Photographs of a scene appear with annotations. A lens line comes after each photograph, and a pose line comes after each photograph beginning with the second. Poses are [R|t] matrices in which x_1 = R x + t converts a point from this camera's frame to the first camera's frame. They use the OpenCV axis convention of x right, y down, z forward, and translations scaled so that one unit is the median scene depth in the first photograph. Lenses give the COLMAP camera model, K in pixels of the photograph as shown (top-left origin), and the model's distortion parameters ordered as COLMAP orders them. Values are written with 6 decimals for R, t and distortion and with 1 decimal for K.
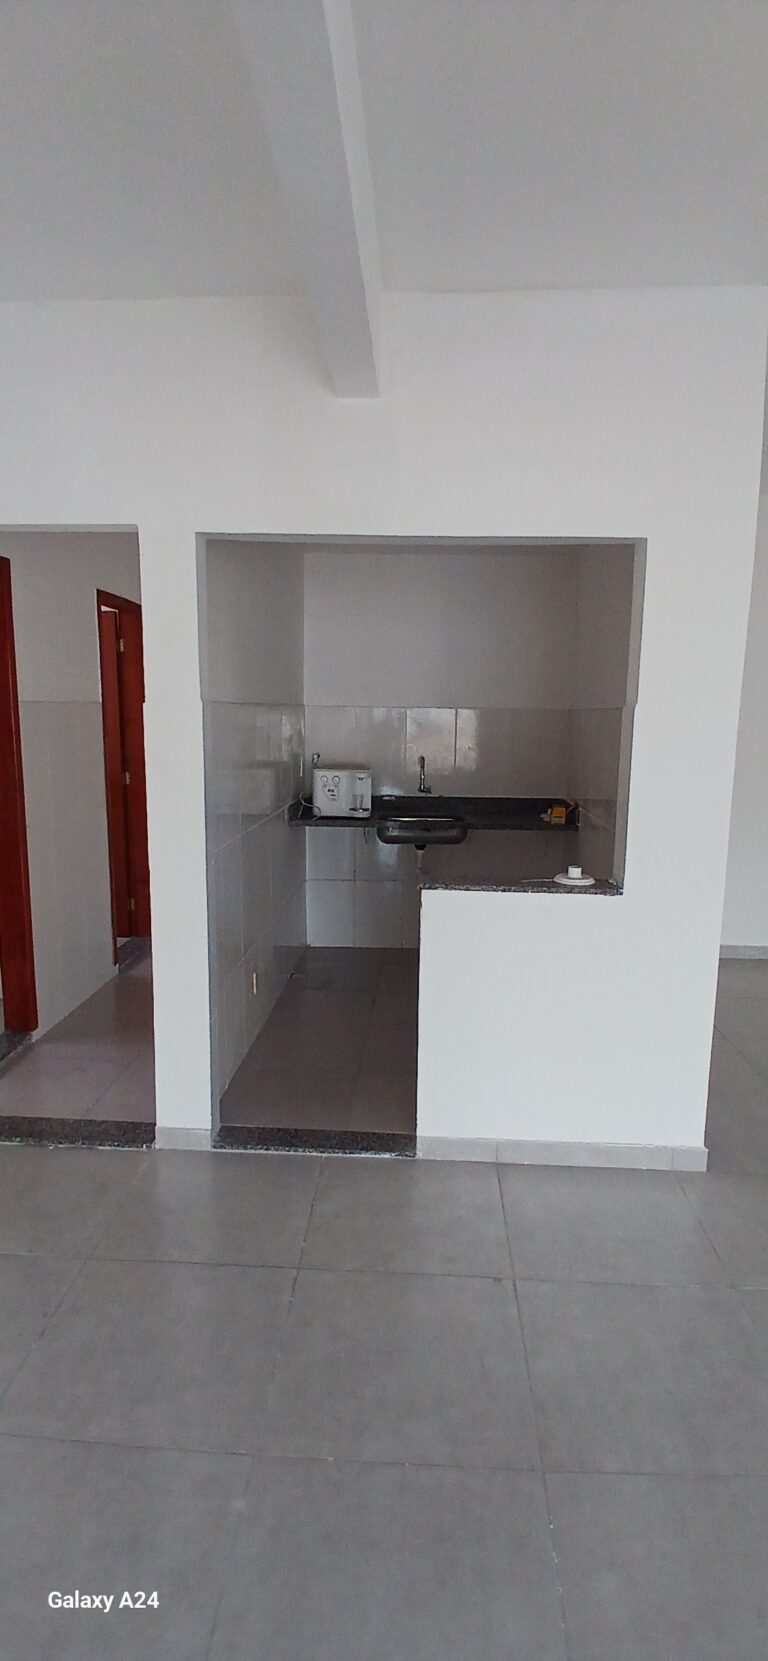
lens RADIAL K [[847.6, 0, 386.3], [0, 847.6, 832.3], [0, 0, 1]] dist [0.030351, 0.000179]
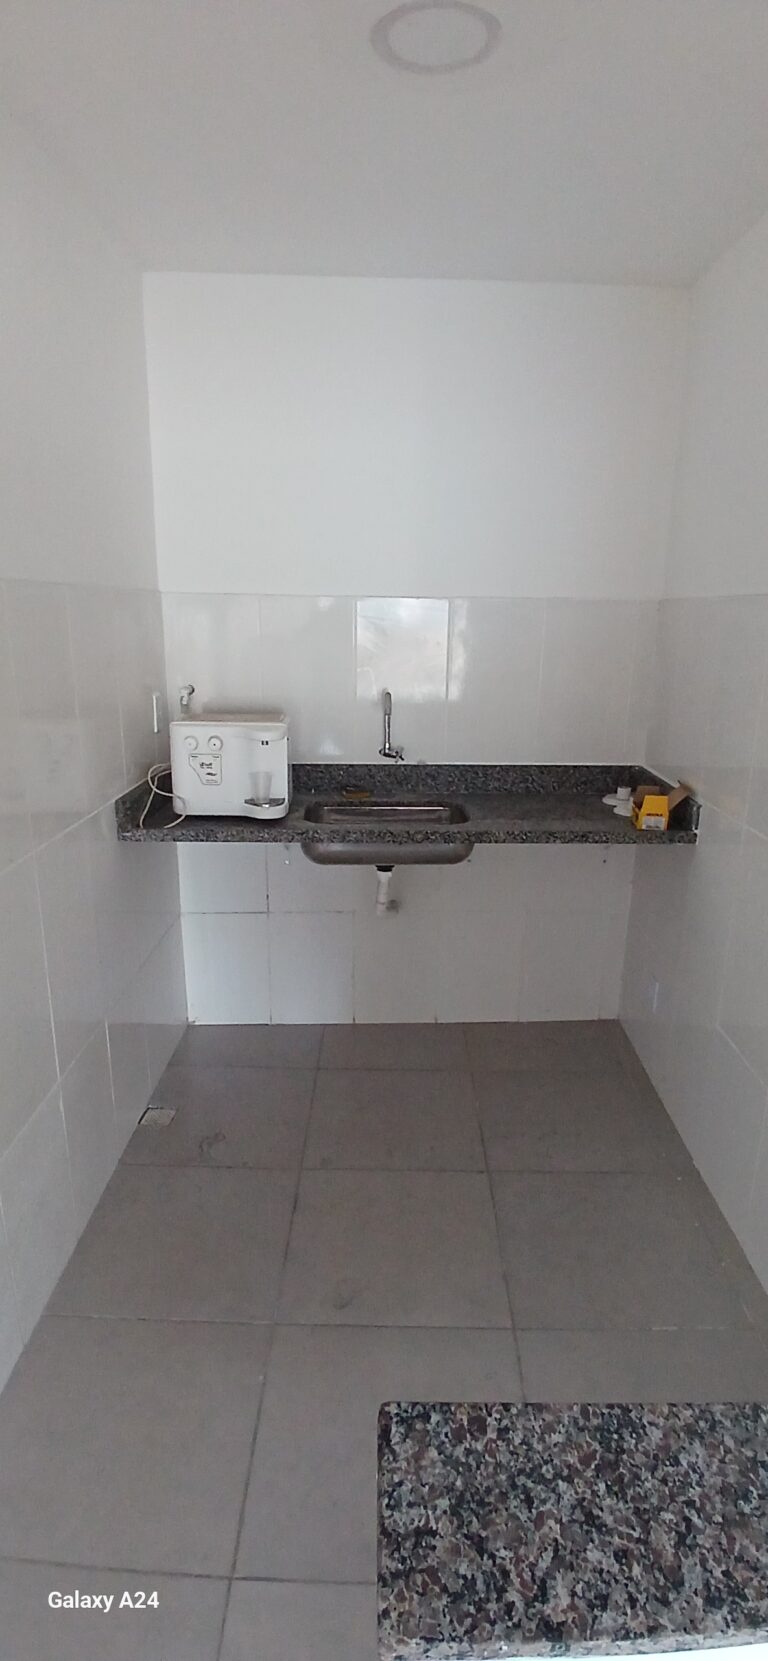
lens RADIAL K [[847.6, 0, 388.9], [0, 847.6, 826.0], [0, 0, 1]] dist [0.030351, 0.000179]
pose [[0.998751, -0.014571, 0.047802, 0.018135], [0.008924, 0.993175, 0.116293, -0.070254], [-0.049170, -0.115721, 0.992064, 0.483777]]
